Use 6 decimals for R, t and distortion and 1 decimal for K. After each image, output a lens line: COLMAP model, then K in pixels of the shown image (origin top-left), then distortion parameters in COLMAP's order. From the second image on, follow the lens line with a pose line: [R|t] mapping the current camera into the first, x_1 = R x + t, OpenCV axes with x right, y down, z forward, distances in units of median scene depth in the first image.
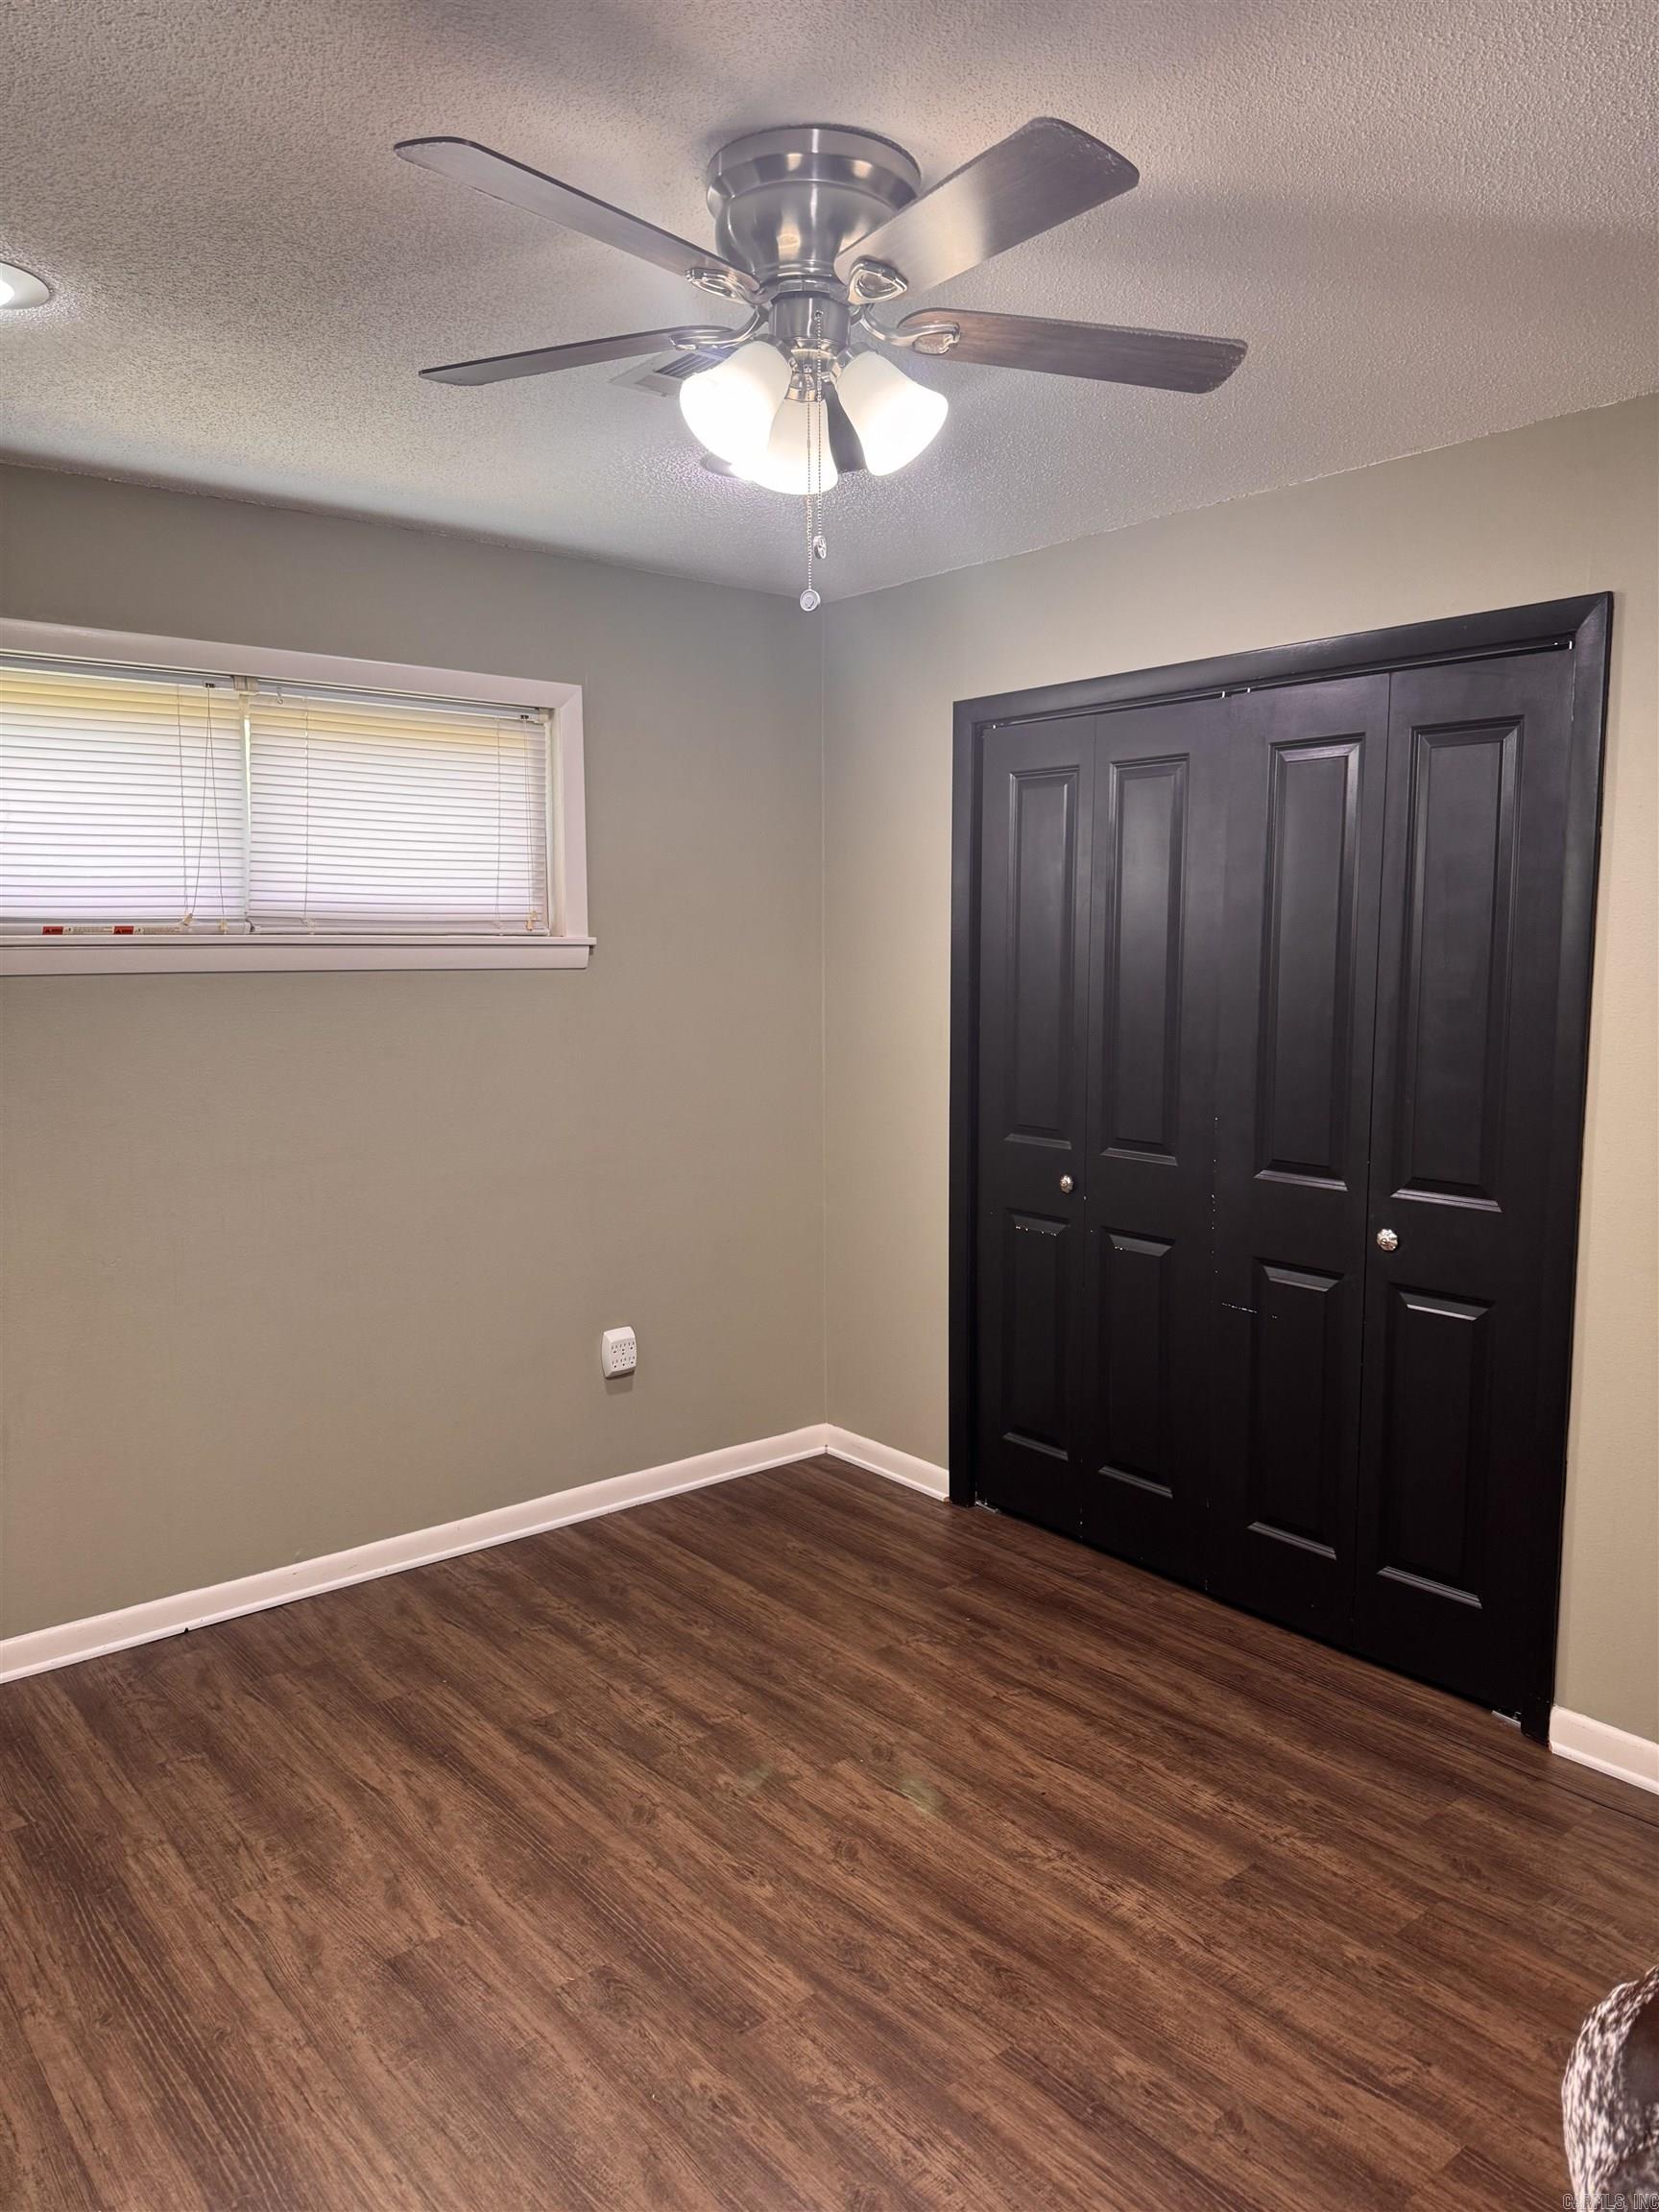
lens RADIAL K [[1571.6, 0, 862.0], [0, 1571.6, 1135.3], [0, 0, 1]] dist [0.058978, -0.047155]
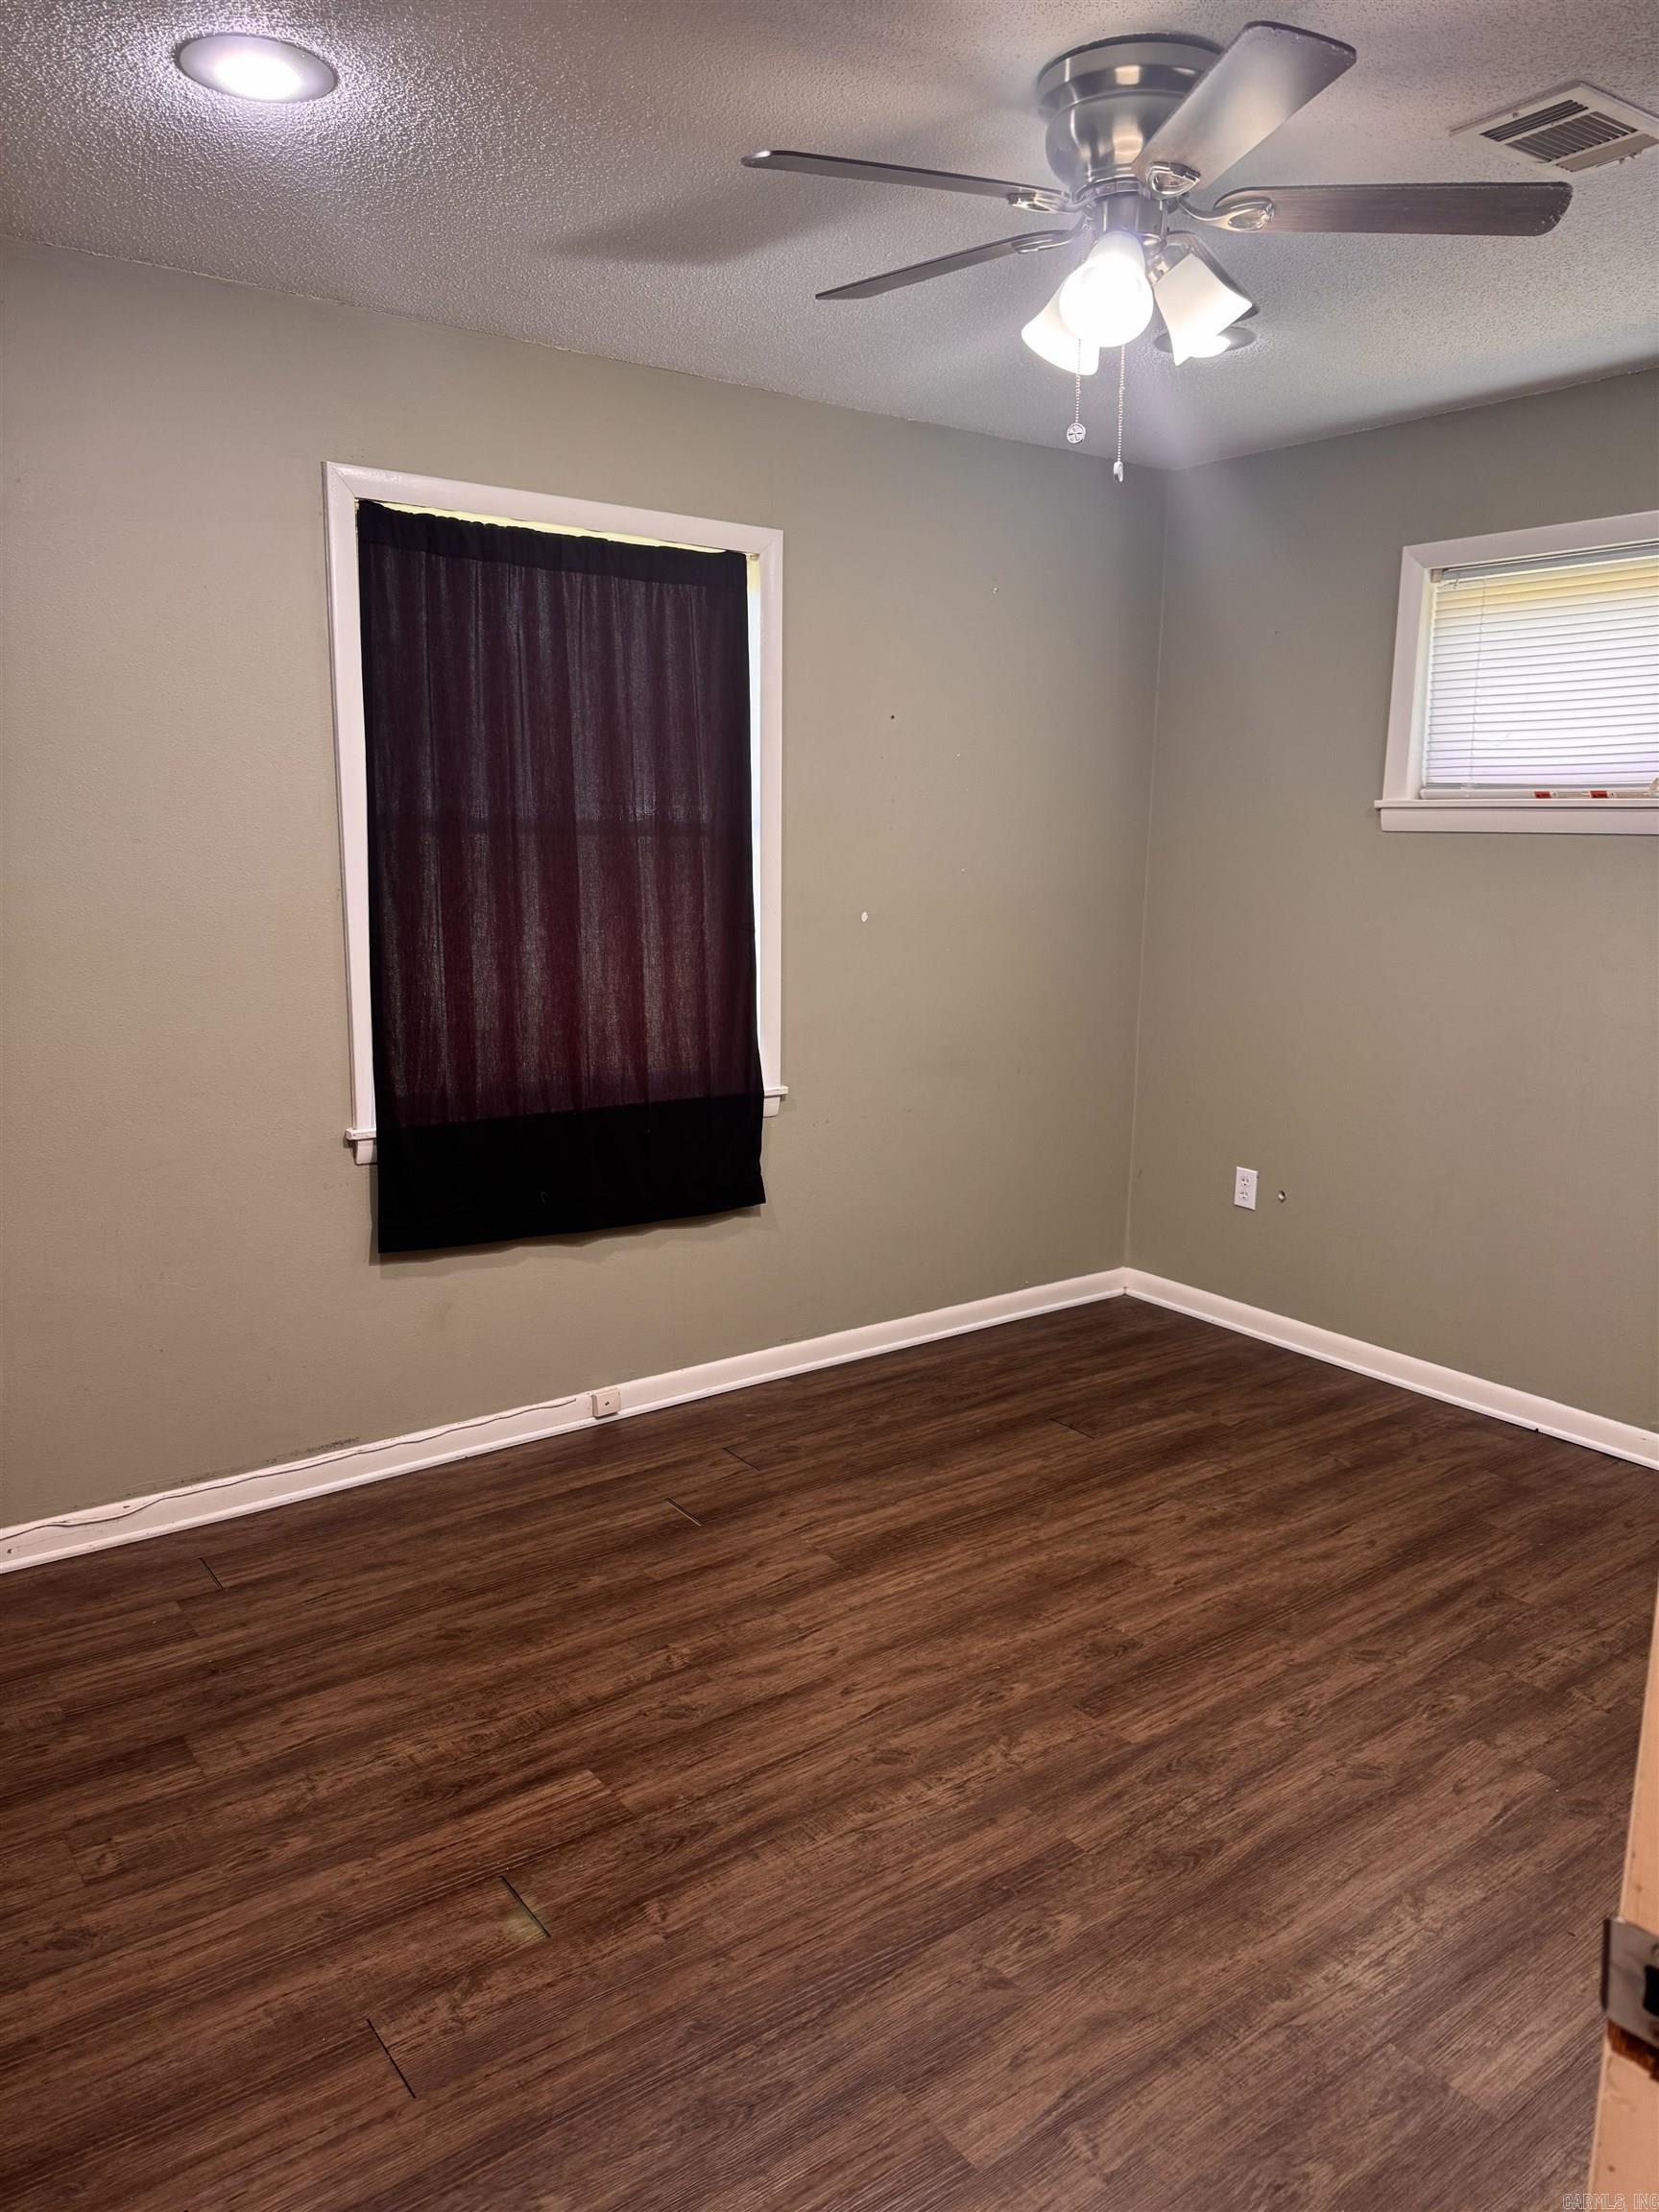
lens RADIAL K [[1571.6, 0, 826.7], [0, 1571.6, 1156.6], [0, 0, 1]] dist [0.058978, -0.047155]
pose [[-0.062537, 0.208357, -0.976052, 0.741779], [-0.140614, 0.966371, 0.215300, -0.052059], [0.988087, 0.150711, -0.031136, 0.572819]]
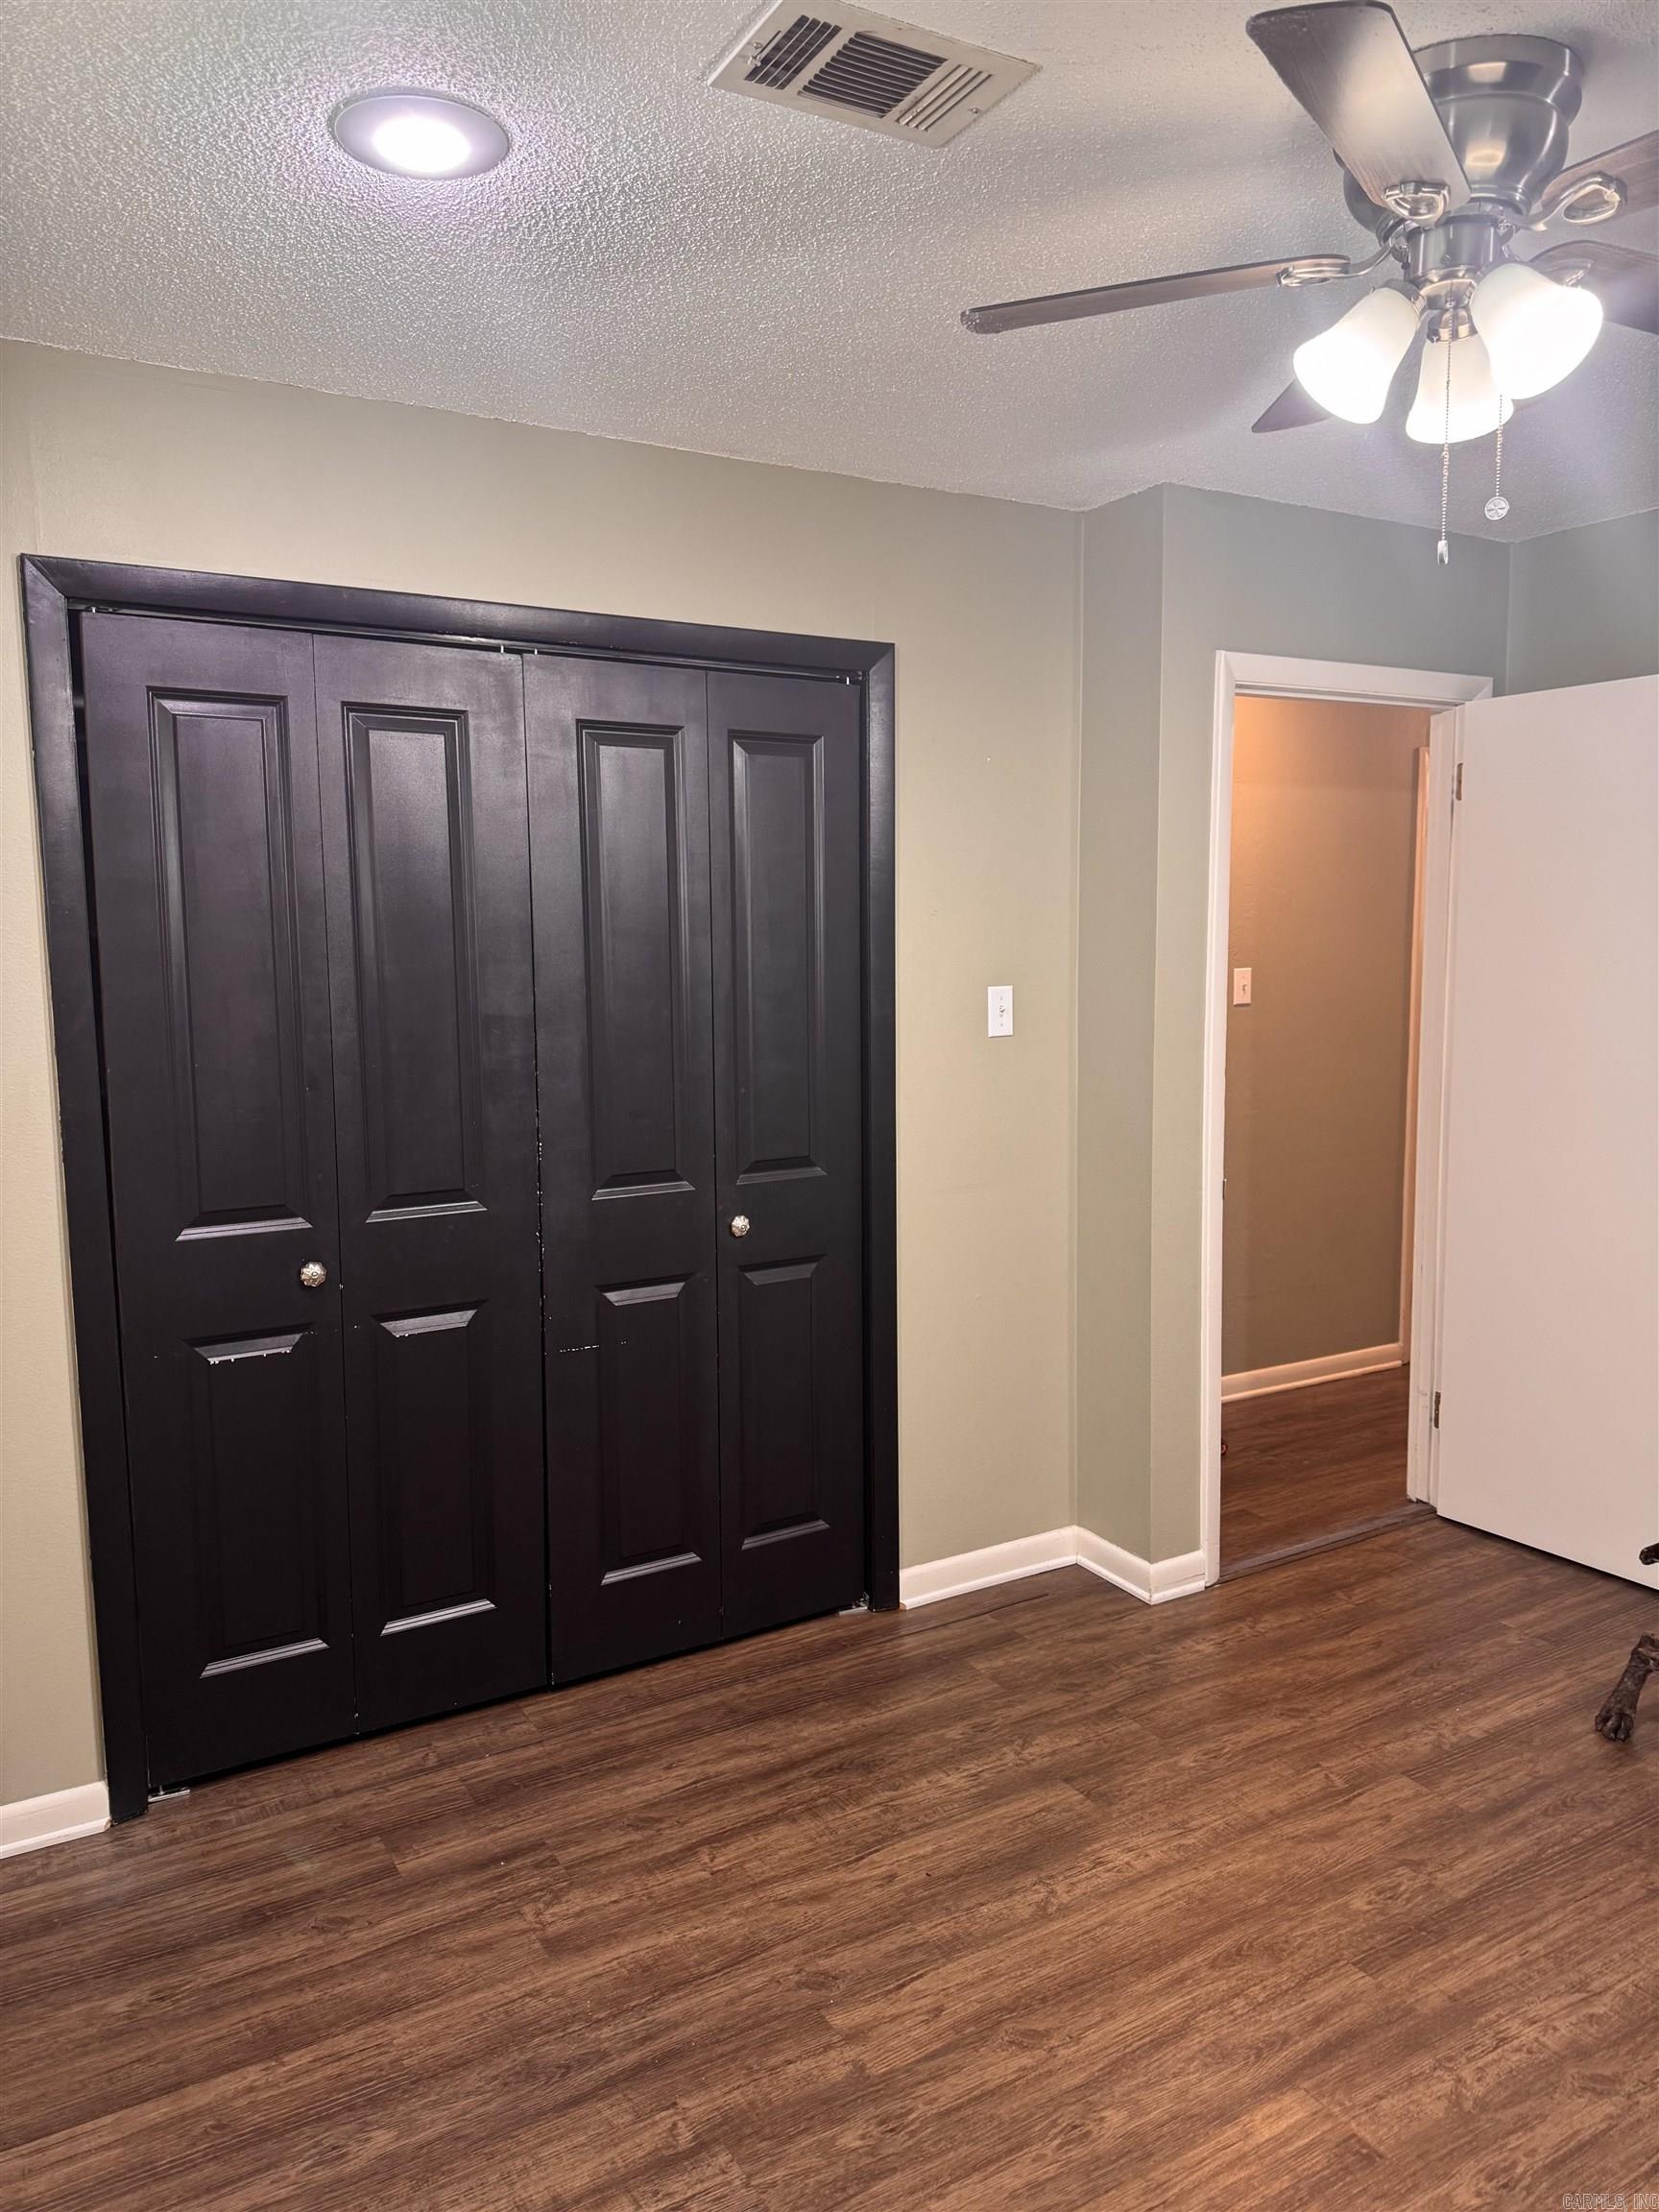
lens RADIAL K [[1571.6, 0, 823.4], [0, 1571.6, 1141.7], [0, 0, 1]] dist [0.058978, -0.047155]
pose [[0.168049, -0.138580, 0.975989, -0.670991], [0.137832, 0.983647, 0.115935, -0.103026], [-0.976095, 0.115040, 0.184401, 0.780676]]
